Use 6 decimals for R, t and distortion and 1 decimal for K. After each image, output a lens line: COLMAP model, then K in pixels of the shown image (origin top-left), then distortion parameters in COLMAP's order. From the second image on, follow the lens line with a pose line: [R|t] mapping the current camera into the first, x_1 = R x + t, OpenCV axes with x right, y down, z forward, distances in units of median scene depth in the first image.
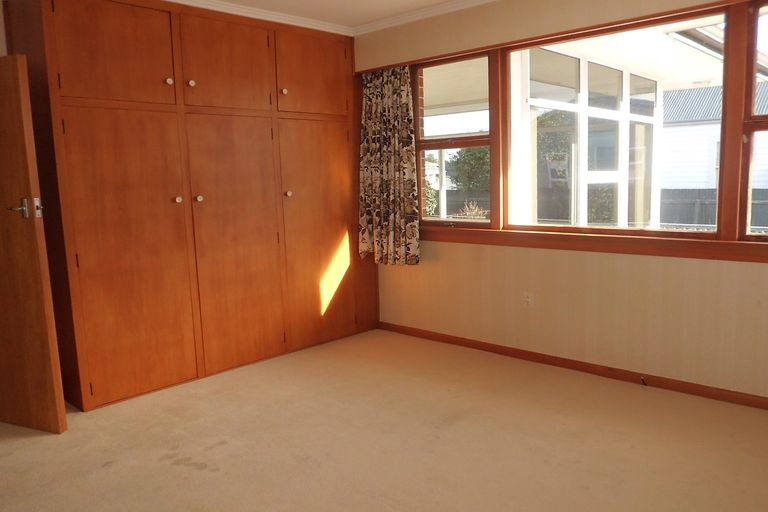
lens RADIAL K [[598.1, 0, 384.0], [0, 598.1, 256.0], [0, 0, 1]] dist [-0.004606, -0.004300]
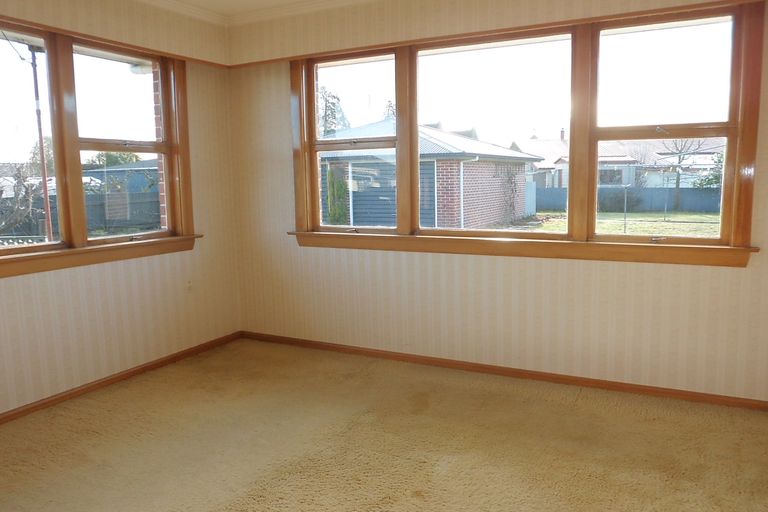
lens RADIAL K [[590.6, 0, 384.0], [0, 590.6, 256.0], [0, 0, 1]] dist [-0.002111, -0.000997]
pose [[0.963235, -0.024381, 0.267550, -0.103088], [0.025406, 0.999677, -0.000369, -0.010183], [-0.267455, 0.007153, 0.963544, 0.095597]]
